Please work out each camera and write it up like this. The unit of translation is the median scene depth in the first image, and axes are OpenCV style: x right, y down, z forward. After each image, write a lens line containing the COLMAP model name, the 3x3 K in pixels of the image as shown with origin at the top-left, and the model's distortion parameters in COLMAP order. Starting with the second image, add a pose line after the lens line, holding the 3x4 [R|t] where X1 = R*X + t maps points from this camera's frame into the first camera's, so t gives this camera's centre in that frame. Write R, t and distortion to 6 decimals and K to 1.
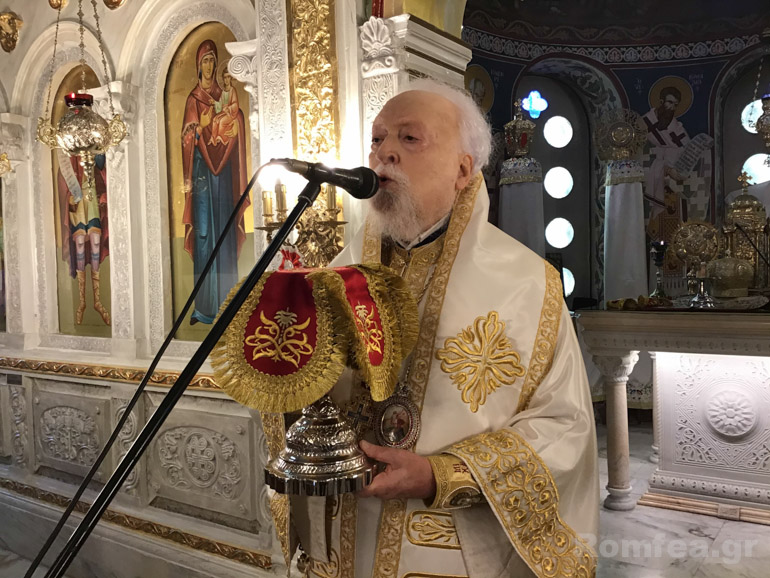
lens RADIAL K [[693.0, 0, 382.4], [0, 693.0, 287.0], [0, 0, 1]] dist [0.119254, -0.259940]
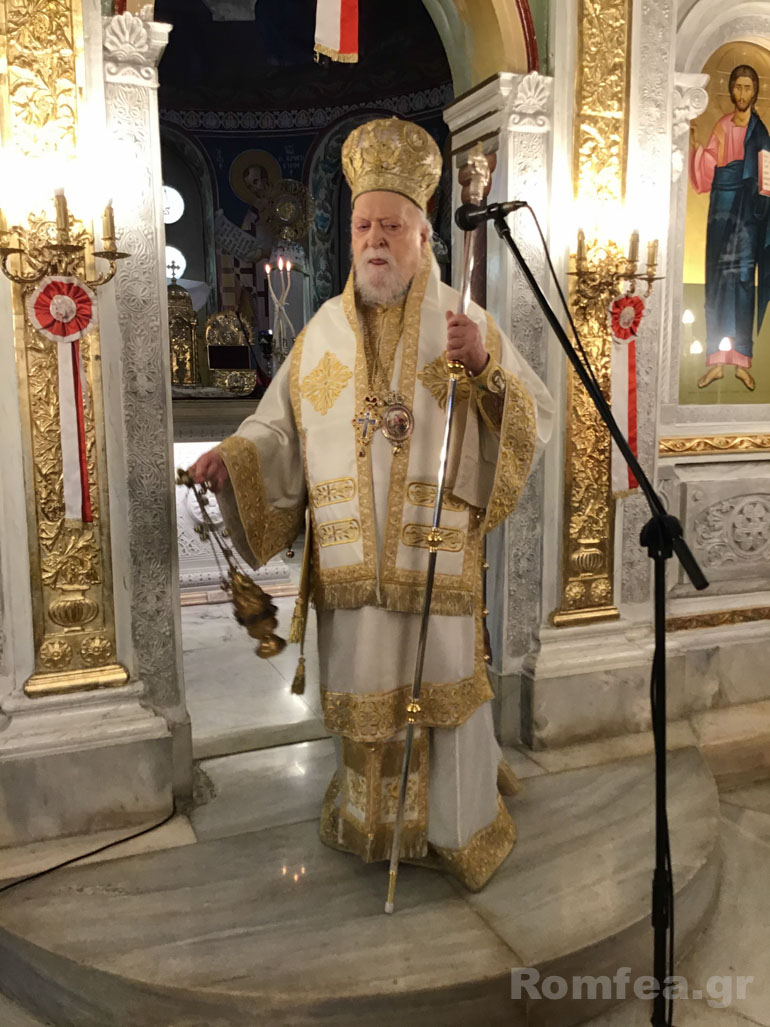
lens RADIAL K [[922.5, 0, 385.0], [0, 922.5, 513.5], [0, 0, 1]] dist [0.109652, -0.196736]
pose [[0.539968, -0.097137, 0.836062, -0.657456], [0.015657, 0.994305, 0.105411, 0.078132], [-0.841540, -0.043829, 0.538414, 0.082676]]
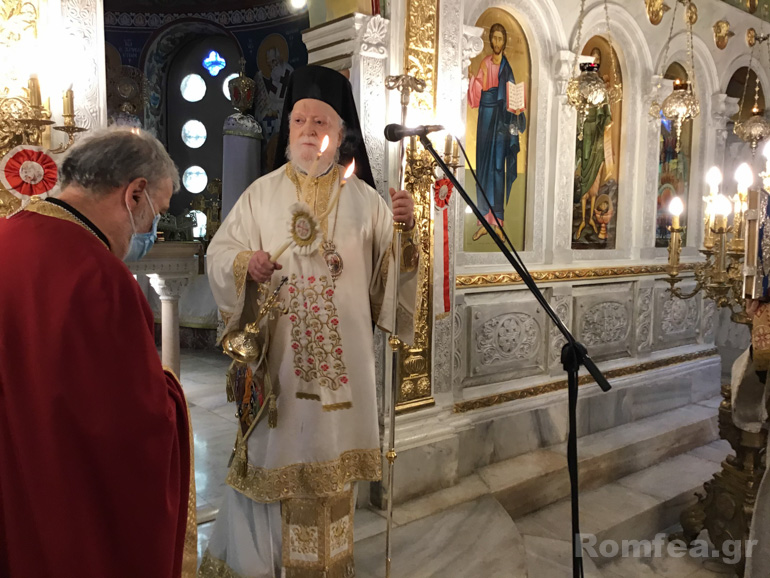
lens RADIAL K [[693.0, 0, 382.4], [0, 693.0, 287.0], [0, 0, 1]] dist [0.119254, -0.259940]
pose [[0.253854, -0.058848, 0.965451, -0.719587], [0.006880, 0.998232, 0.059037, 0.058462], [-0.967218, -0.008345, 0.253810, 0.238192]]
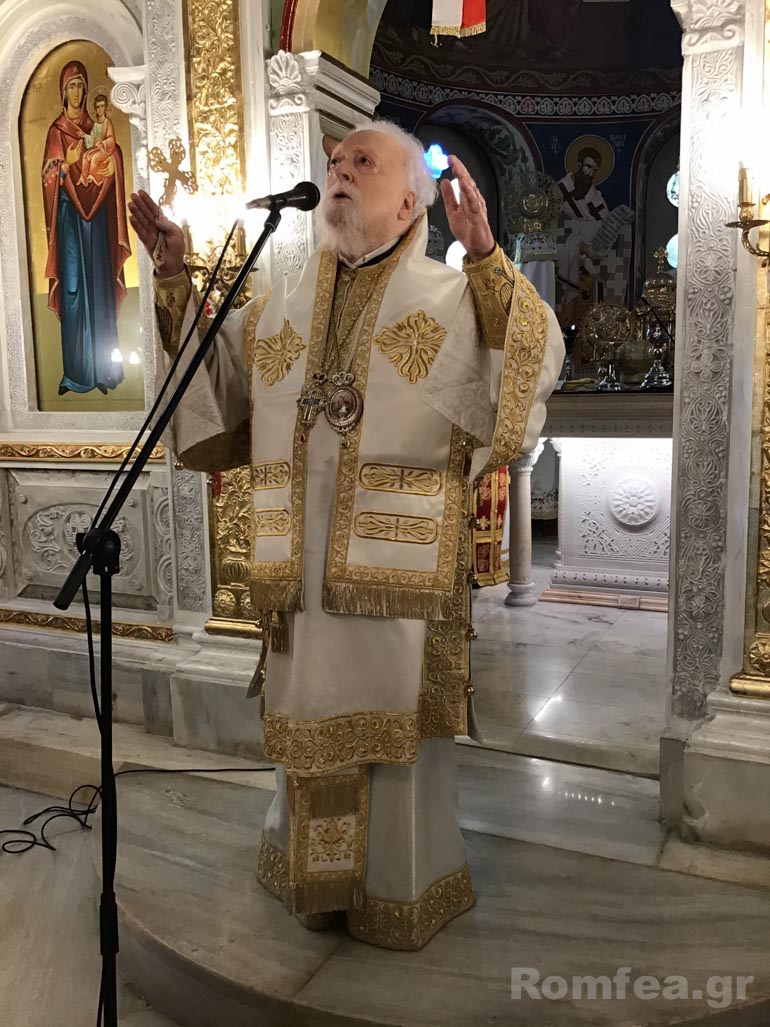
lens RADIAL K [[924.3, 0, 381.9], [0, 924.3, 511.5], [0, 0, 1]] dist [0.119254, -0.259940]
pose [[0.985946, -0.013108, 0.166548, -0.077497], [-0.004233, 0.994637, 0.103338, 0.083468], [-0.167010, -0.102590, 0.980603, -0.264453]]
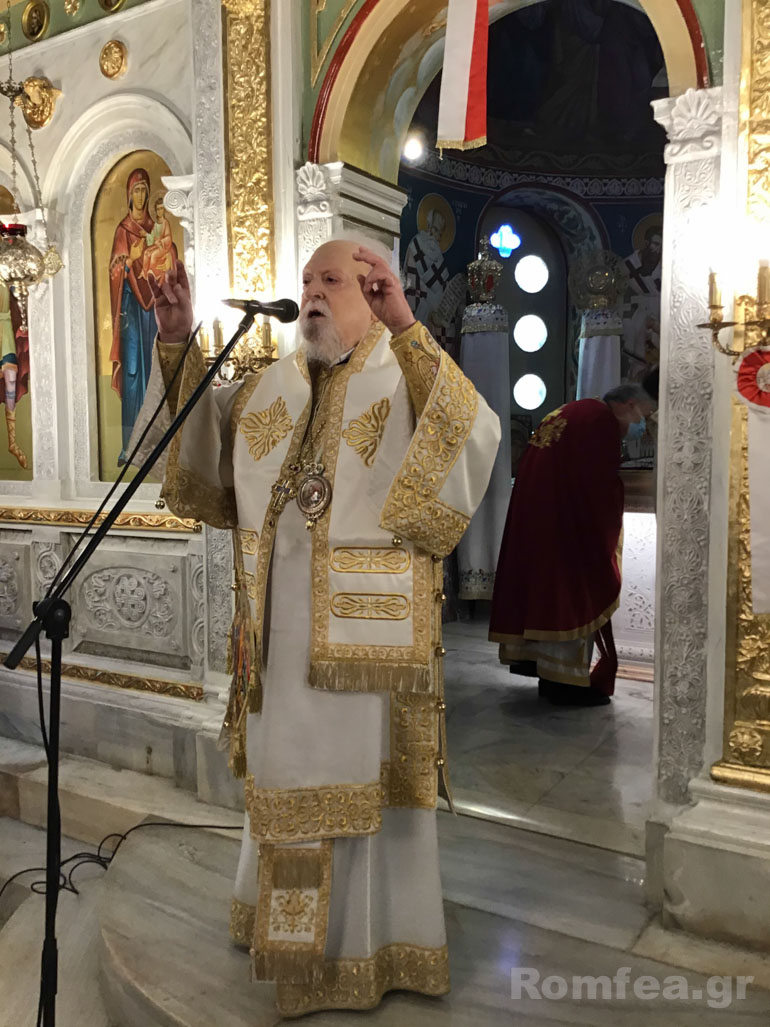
lens RADIAL K [[916.5, 0, 382.0], [0, 916.5, 513.2], [0, 0, 1]] dist [0.133871, -0.276077]
pose [[0.998389, 0.018647, 0.053583, 0.024150], [-0.021061, 0.998772, 0.044846, 0.057843], [-0.052681, -0.045902, 0.997556, -0.323026]]
